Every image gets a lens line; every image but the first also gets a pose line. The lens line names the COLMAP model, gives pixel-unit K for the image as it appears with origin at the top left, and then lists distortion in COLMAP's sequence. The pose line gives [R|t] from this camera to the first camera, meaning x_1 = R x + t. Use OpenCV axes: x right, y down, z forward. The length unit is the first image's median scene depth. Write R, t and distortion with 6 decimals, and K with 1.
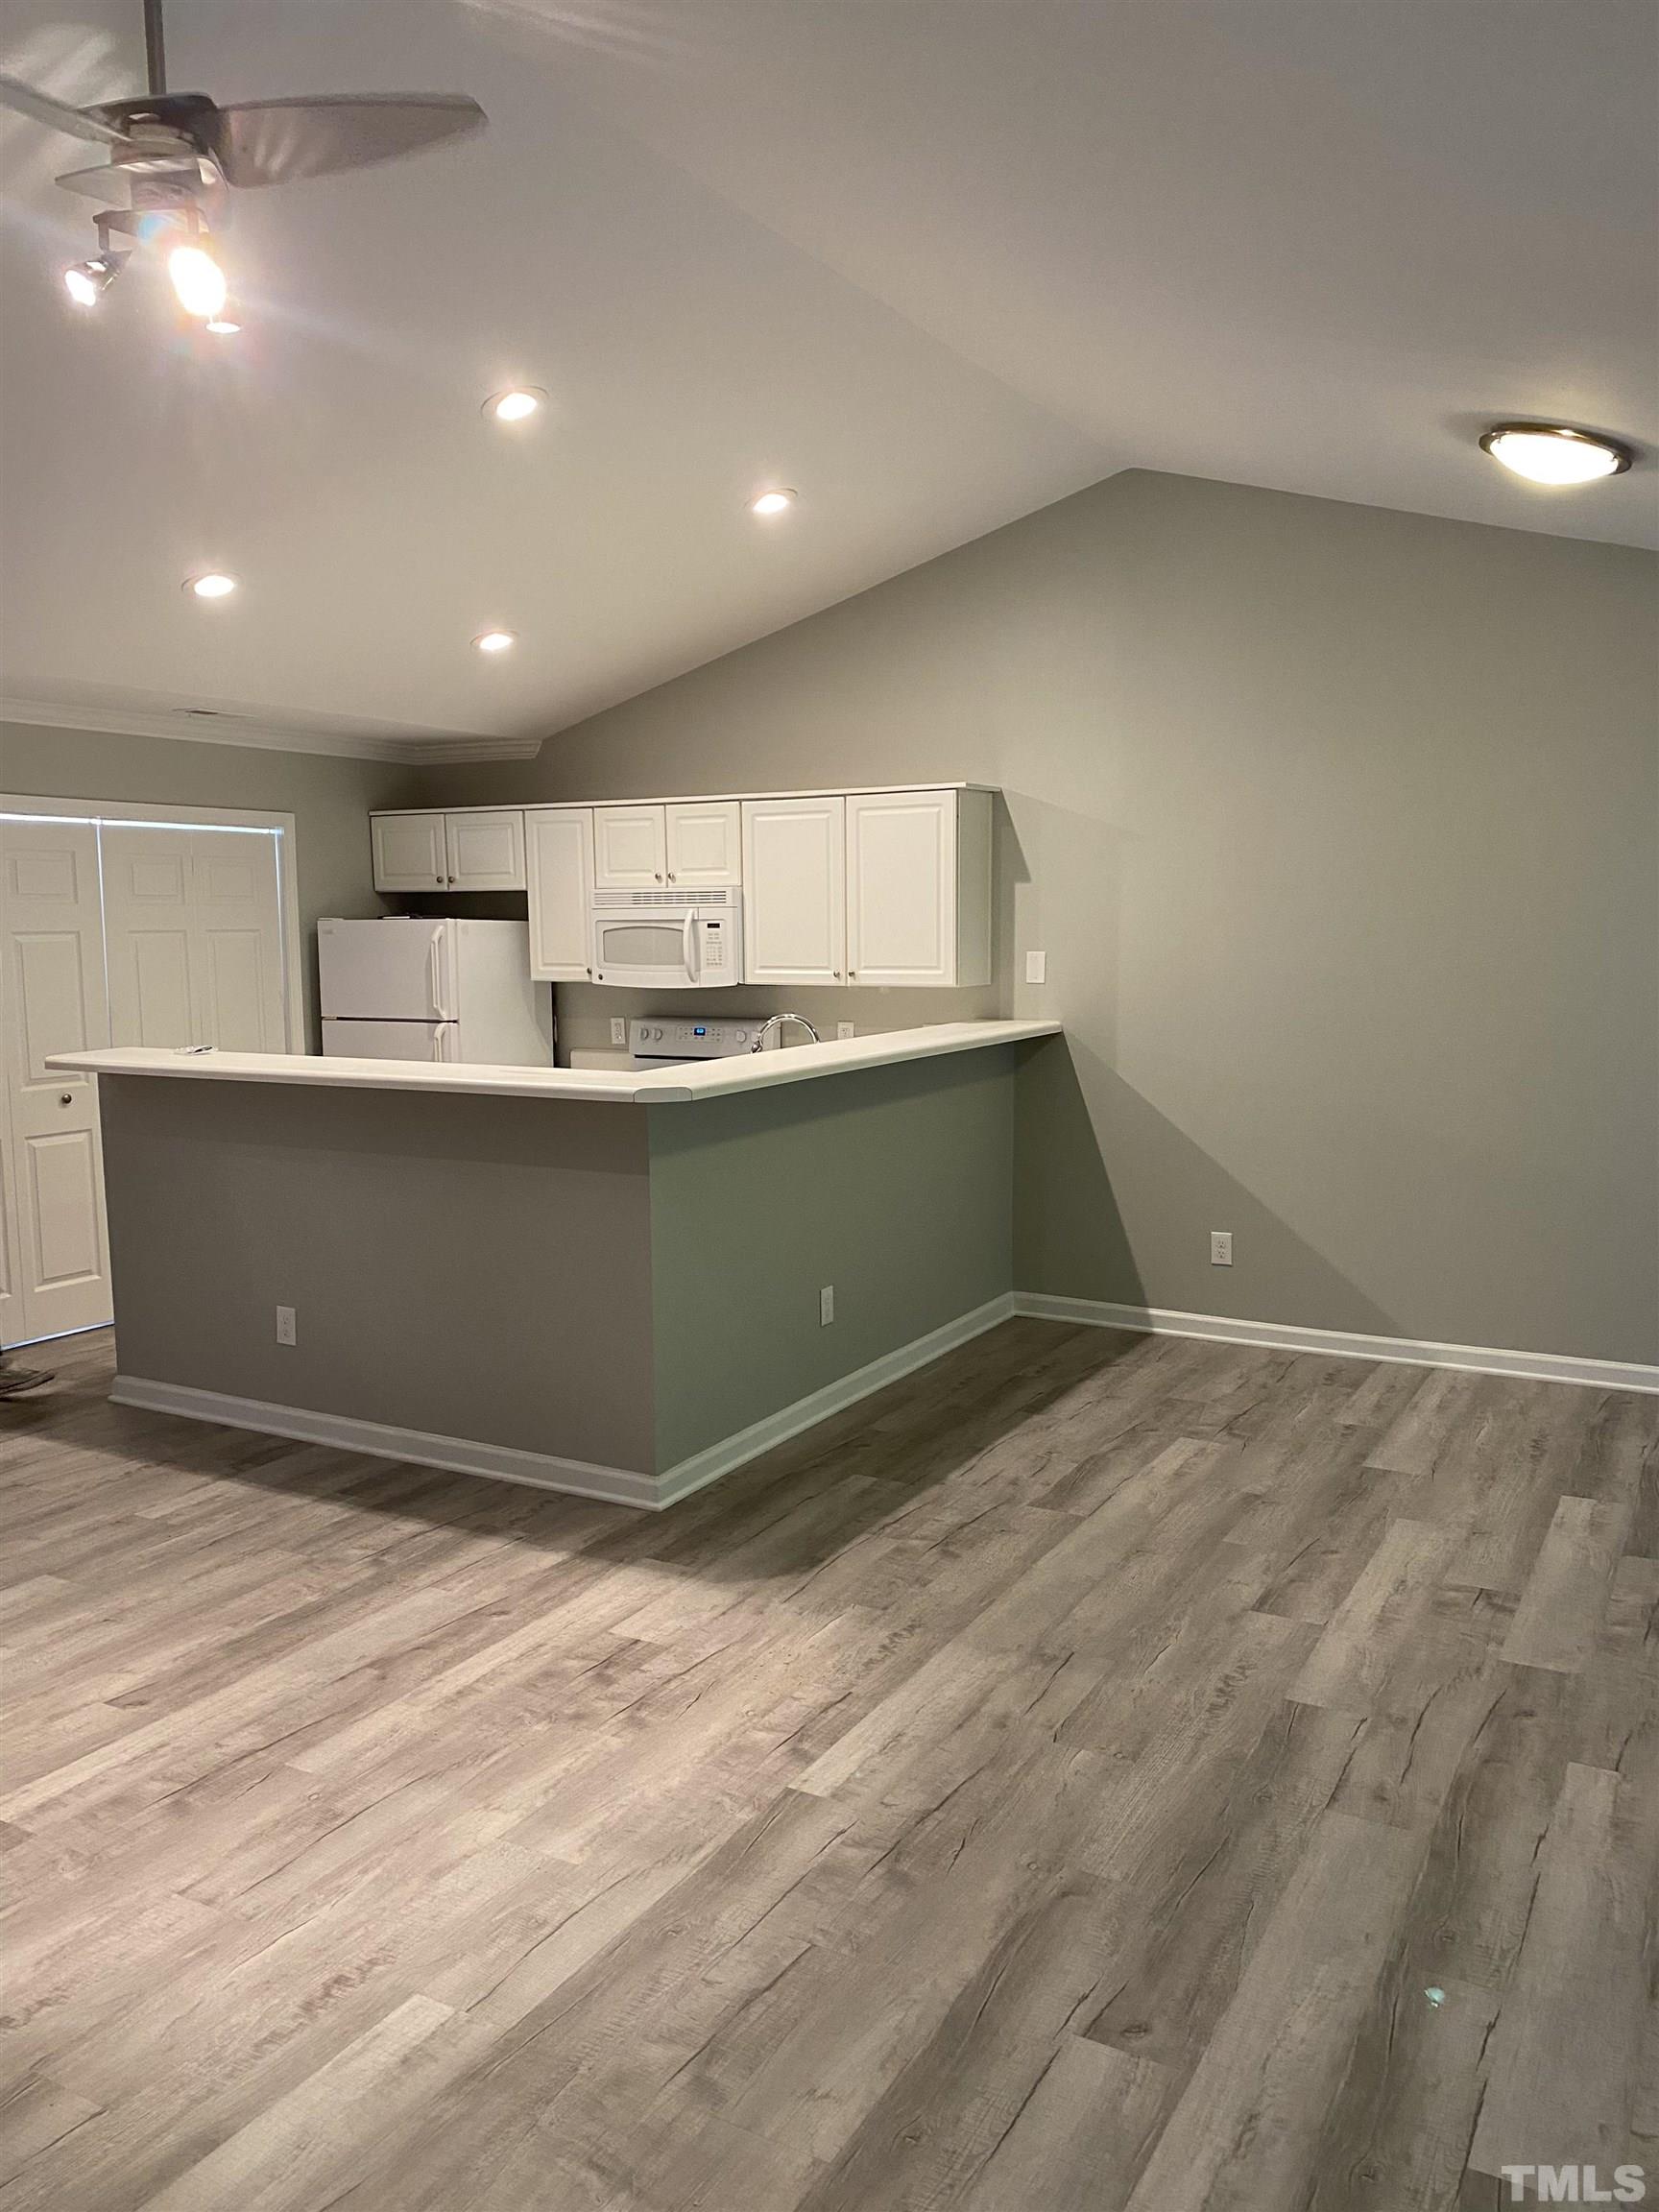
lens RADIAL K [[1690.6, 0, 817.3], [0, 1690.6, 1127.0], [0, 0, 1]] dist [0.053427, -0.049786]
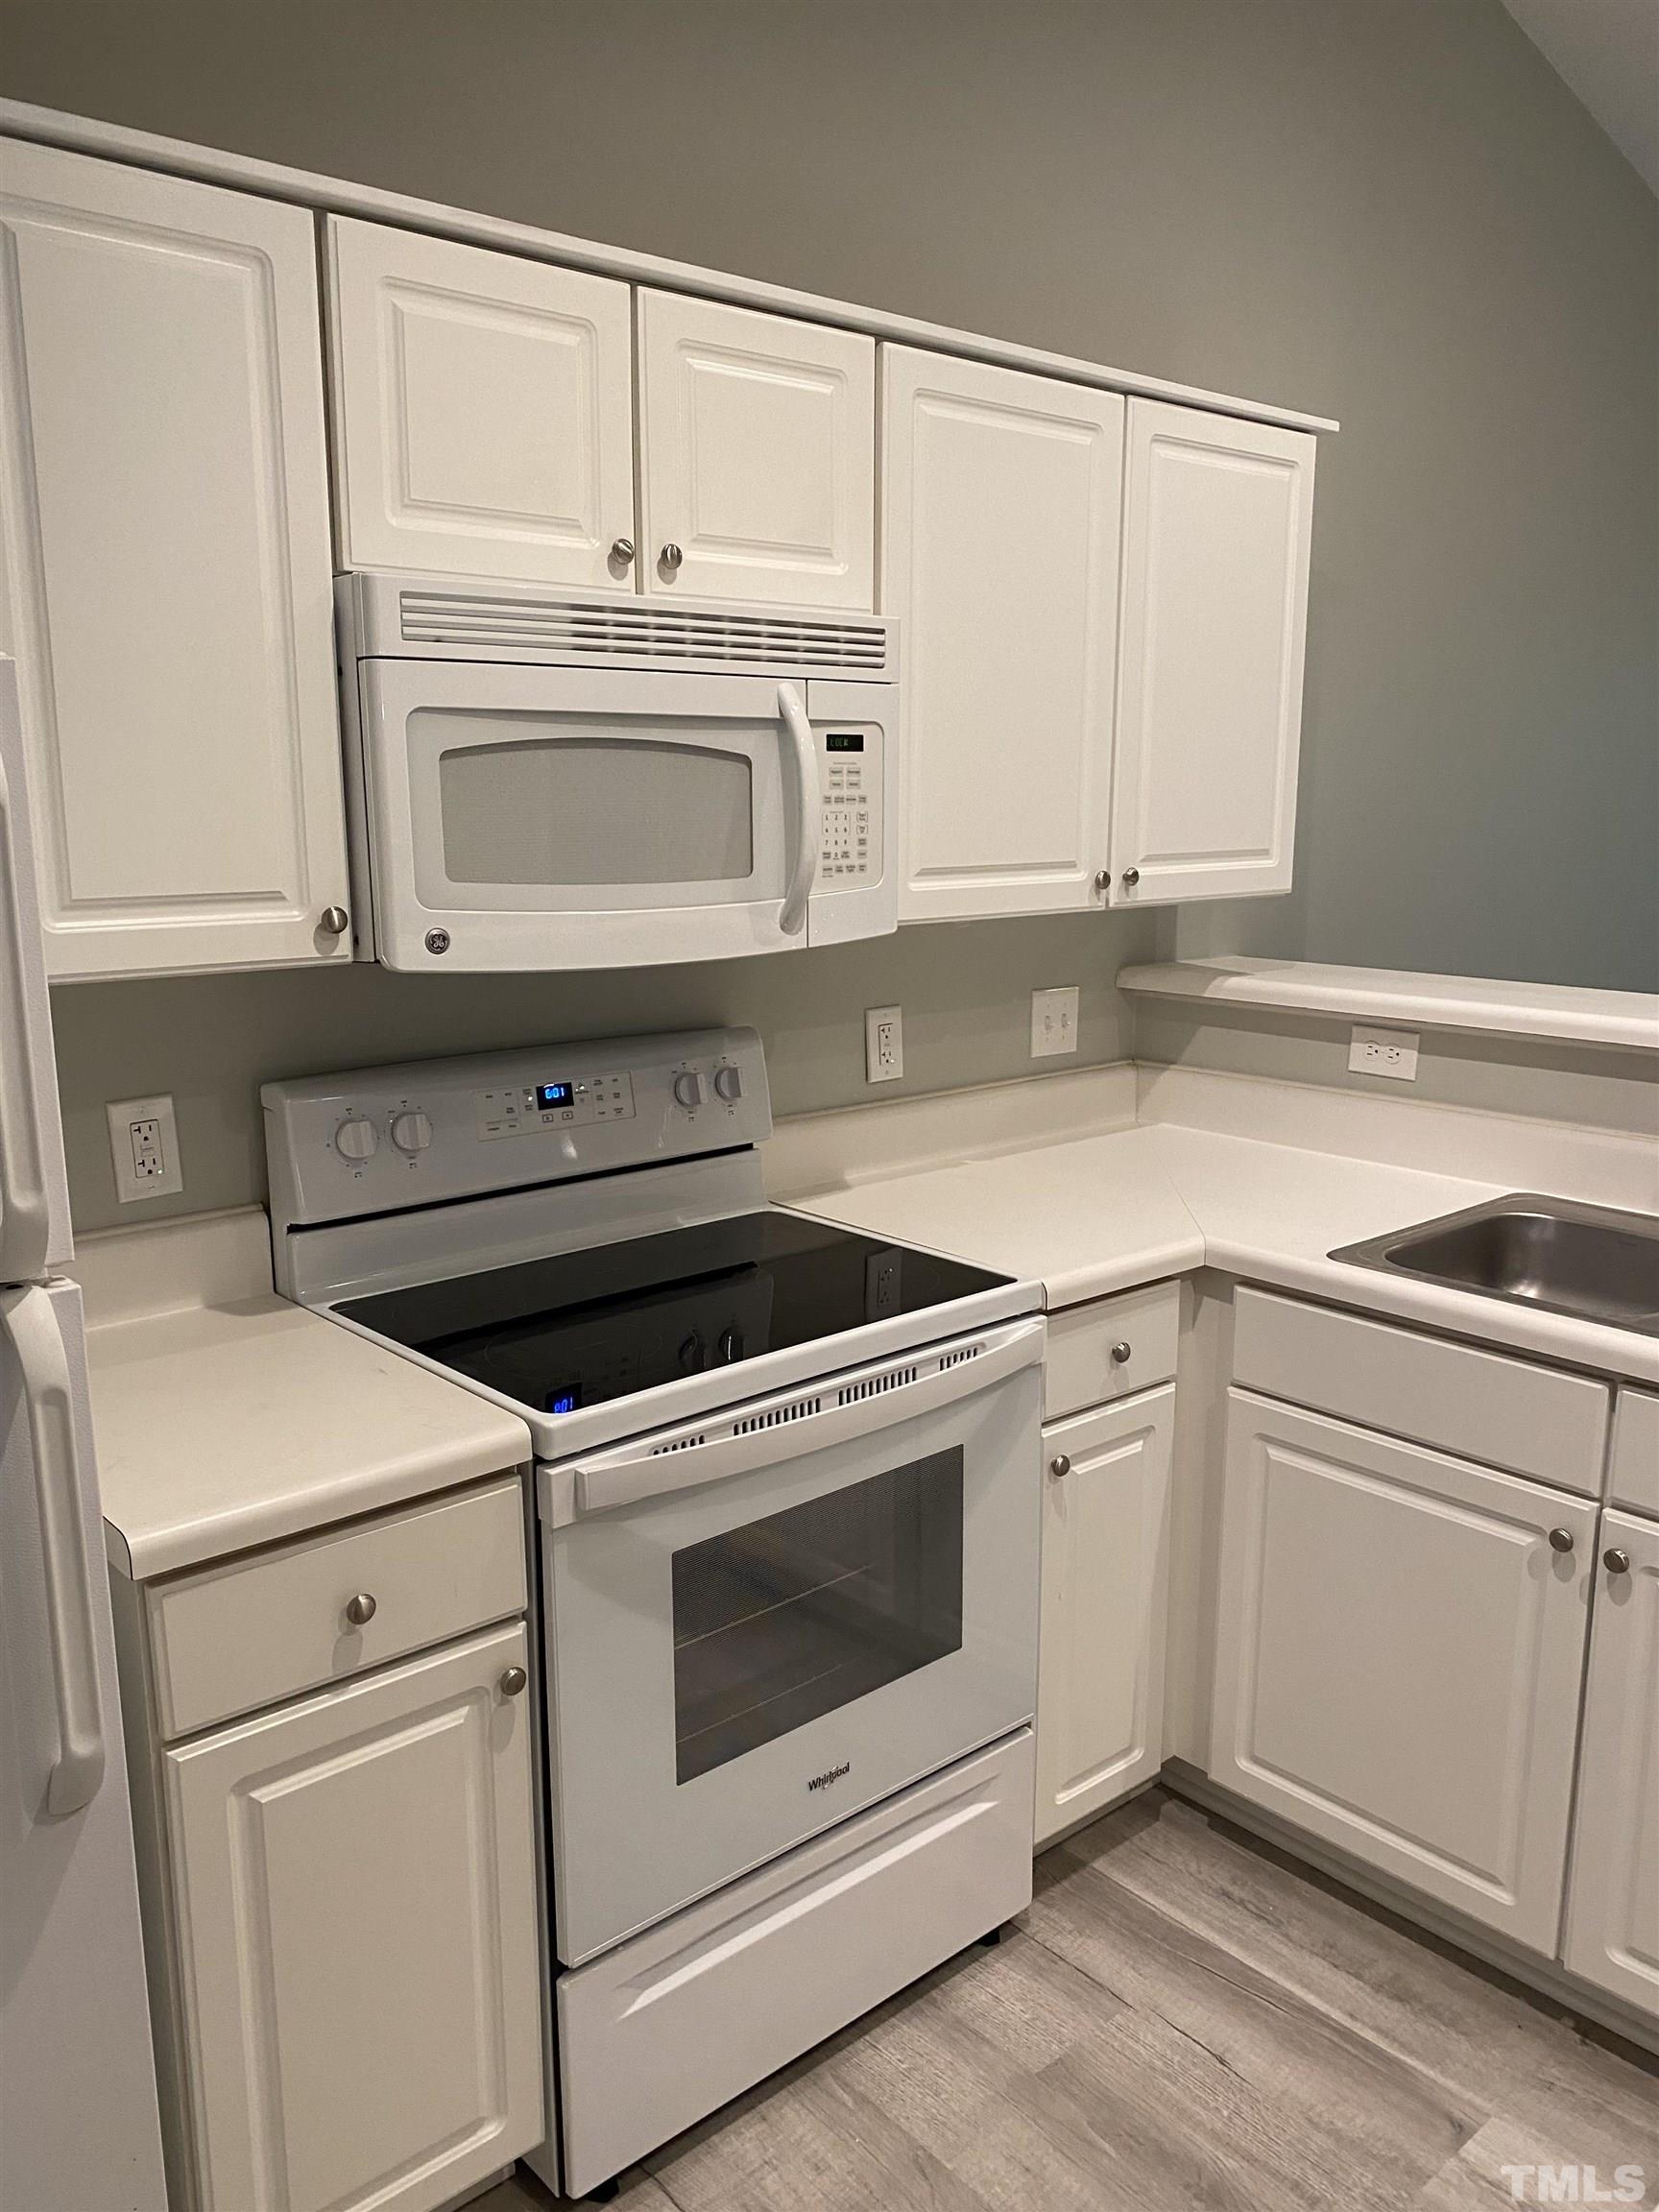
lens RADIAL K [[1690.6, 0, 817.3], [0, 1690.6, 1127.0], [0, 0, 1]] dist [0.053427, -0.049786]
pose [[0.325131, -0.182723, 0.927848, -0.359577], [0.108874, 0.981864, 0.155209, -0.098254], [-0.939381, 0.050555, 0.339128, 0.899092]]
